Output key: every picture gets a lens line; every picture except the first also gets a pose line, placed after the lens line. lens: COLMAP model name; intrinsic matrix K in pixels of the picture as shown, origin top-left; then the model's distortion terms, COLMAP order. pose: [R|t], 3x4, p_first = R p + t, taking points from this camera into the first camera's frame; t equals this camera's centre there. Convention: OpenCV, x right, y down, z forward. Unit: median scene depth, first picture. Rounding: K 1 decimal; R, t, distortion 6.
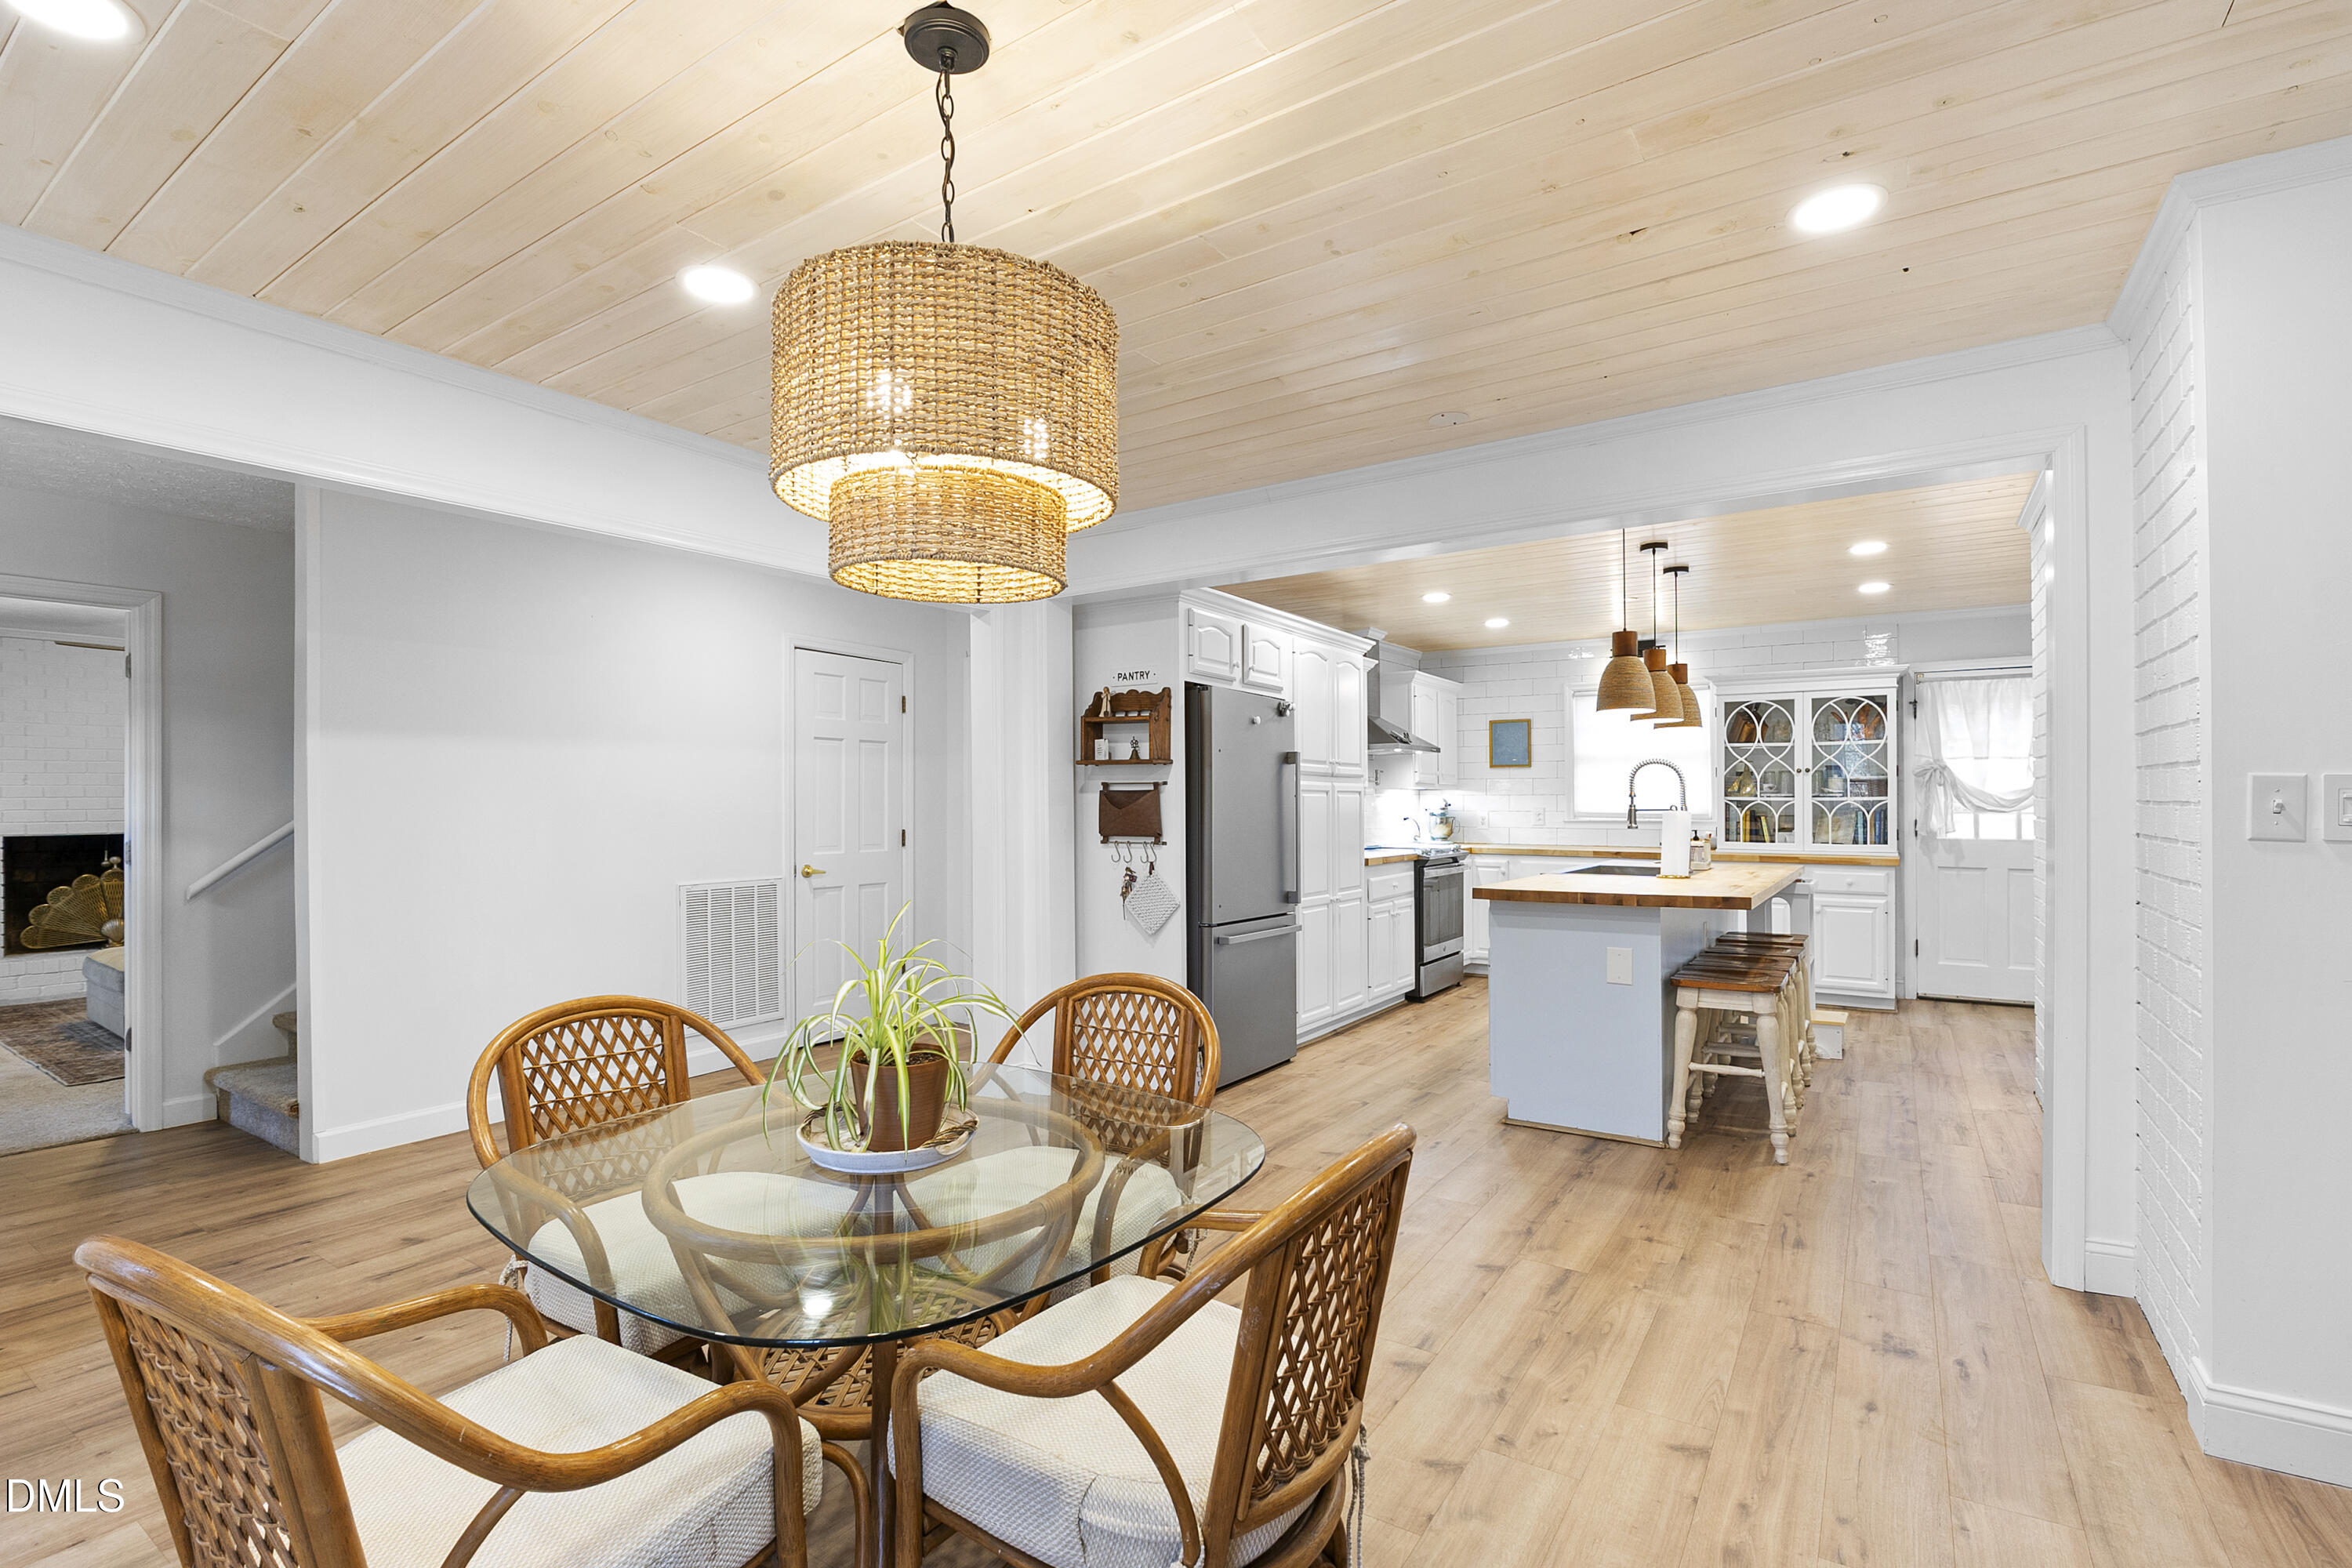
lens RADIAL K [[1084.5, 0, 1167.1], [0, 1084.5, 810.7], [0, 0, 1]] dist [-0.003199, -0.000404]
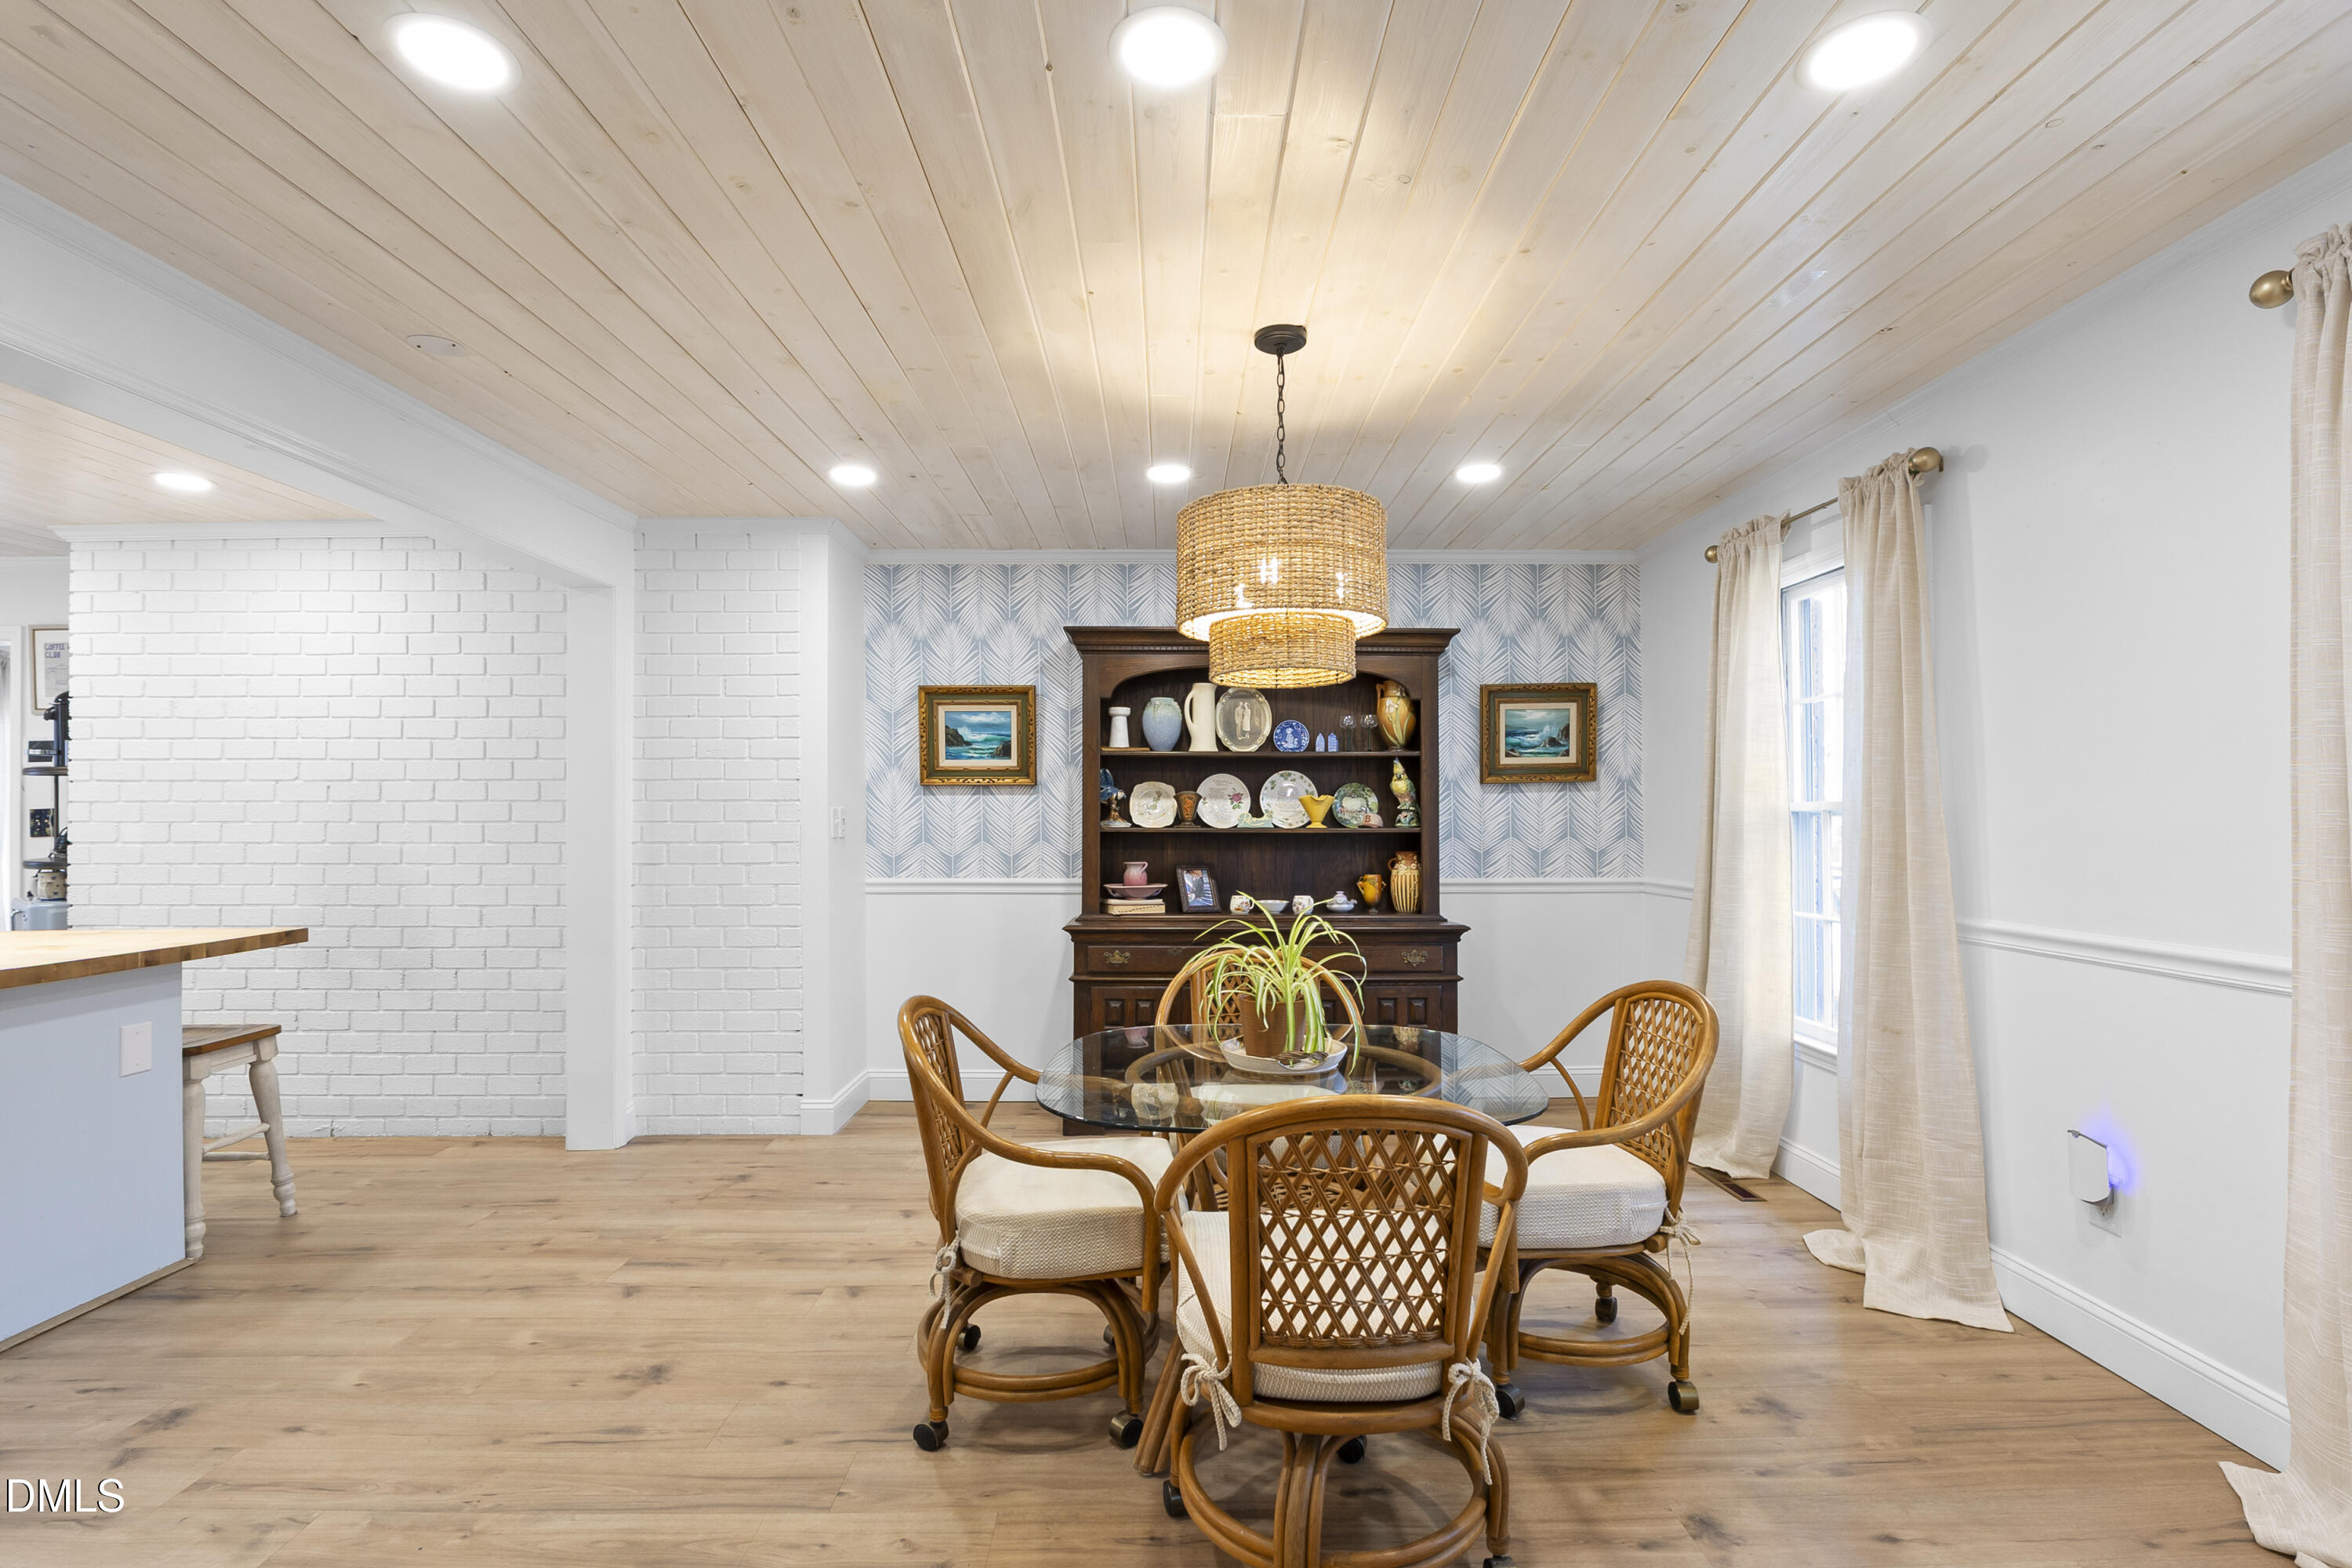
lens RADIAL K [[1084.5, 0, 1167.1], [0, 1084.5, 810.7], [0, 0, 1]] dist [-0.003199, -0.000404]
pose [[-0.550991, 0.011646, 0.834430, -0.339927], [0.015238, 0.999876, -0.003893, -0.002491], [-0.834372, 0.010570, -0.551101, 0.480202]]
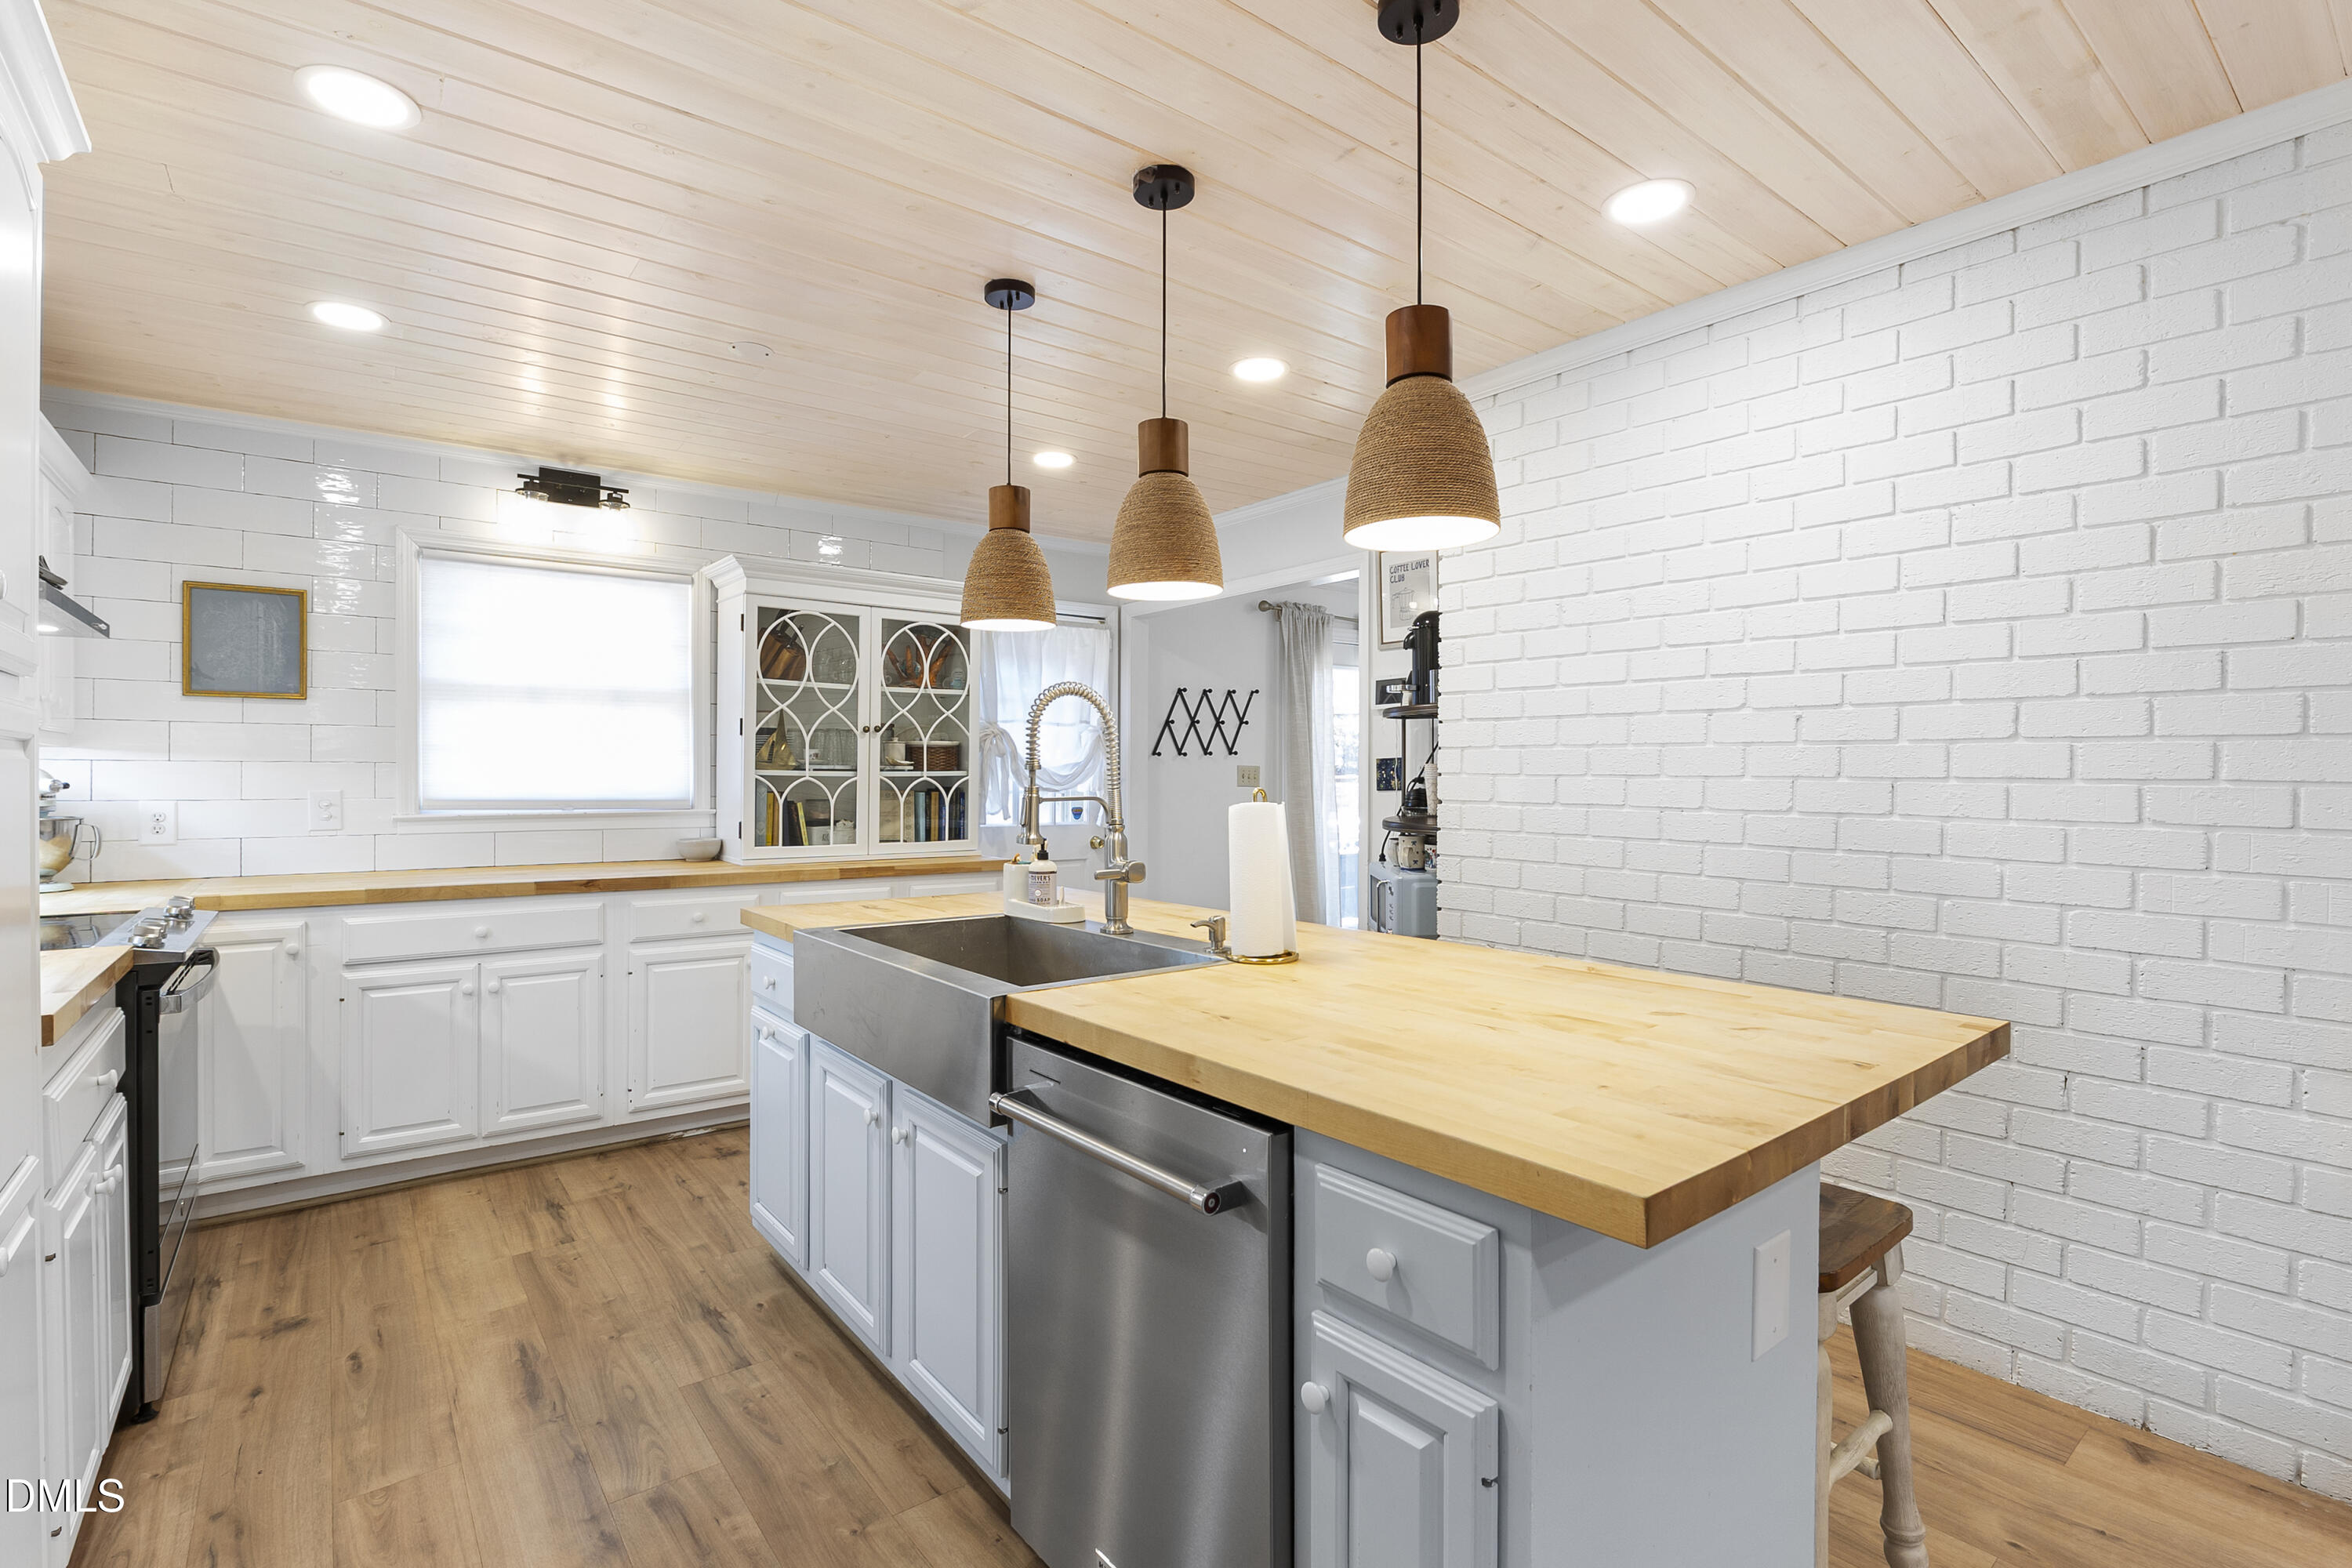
lens RADIAL K [[1092.8, 0, 1176.0], [0, 1092.8, 784.0], [0, 0, 1]] dist [-0.012890, 0.000066]
pose [[0.308989, -0.005428, 0.951050, 0.029138], [0.005675, 0.999976, 0.003864, -0.006255], [-0.951049, 0.004204, 0.309013, 0.627176]]
